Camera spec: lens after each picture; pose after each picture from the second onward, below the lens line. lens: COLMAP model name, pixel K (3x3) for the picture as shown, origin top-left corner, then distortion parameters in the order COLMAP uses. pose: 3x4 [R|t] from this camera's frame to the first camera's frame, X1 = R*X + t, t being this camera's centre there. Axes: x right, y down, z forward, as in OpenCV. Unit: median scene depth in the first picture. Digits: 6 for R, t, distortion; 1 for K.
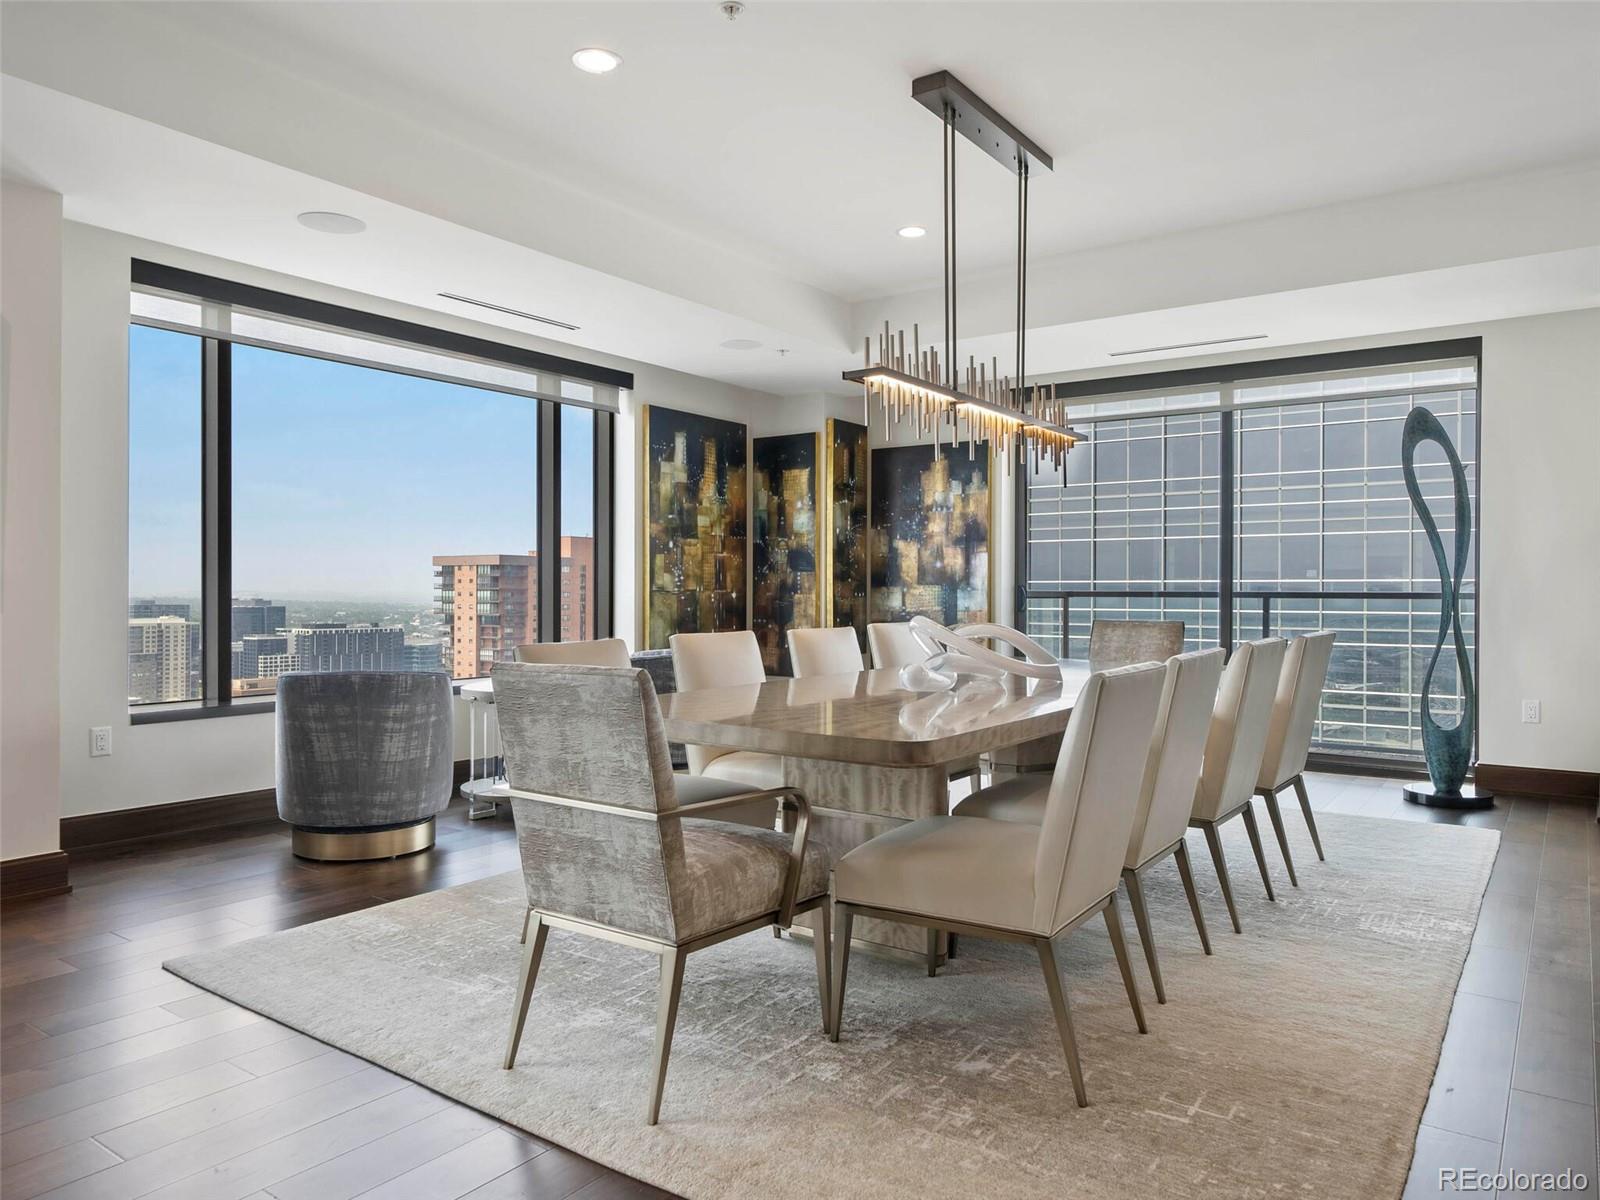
lens RADIAL K [[1110.0, 0, 785.8], [0, 1110.0, 592.8], [0, 0, 1]] dist [-0.000505, 0.004760]
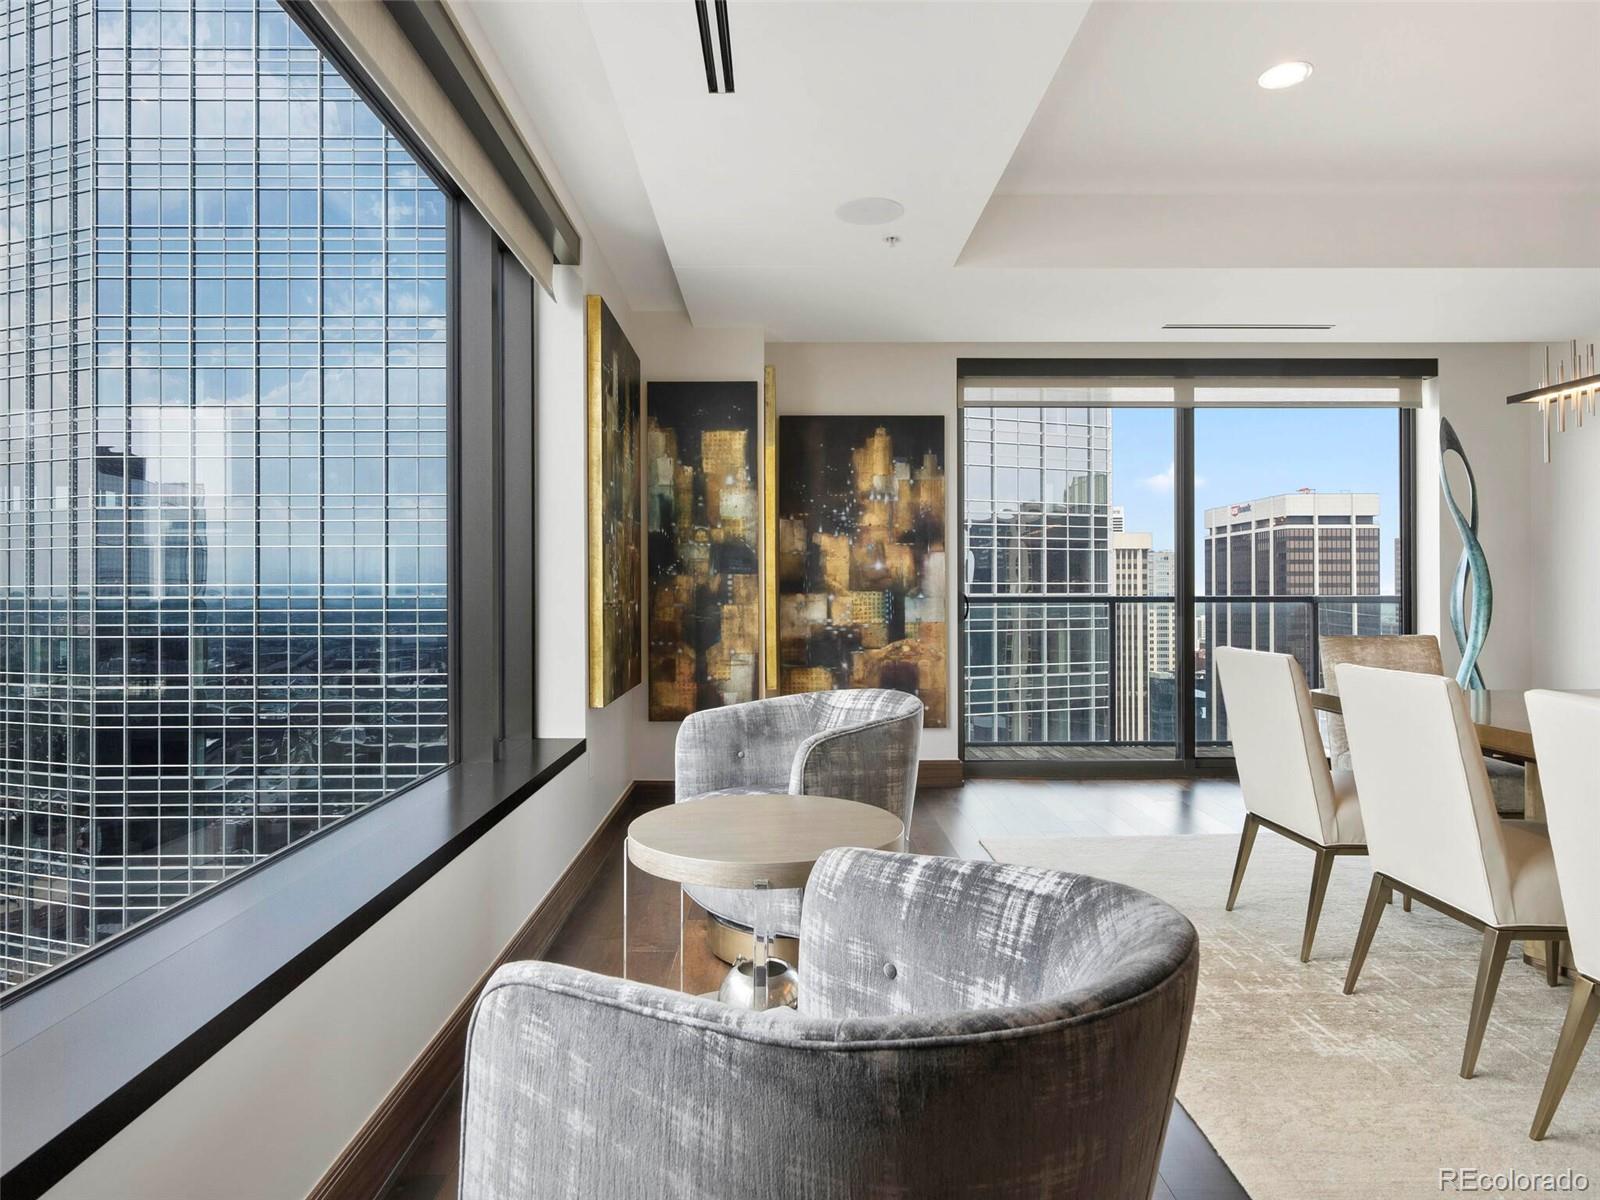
lens RADIAL K [[934.1, 0, 786.2], [0, 934.1, 600.9], [0, 0, 1]] dist [-0.009010, 0.001717]
pose [[0.812639, -0.011778, 0.582649, -0.309989], [0.004571, 0.999894, 0.013837, -0.009767], [-0.582750, -0.008581, 0.812606, 0.486593]]
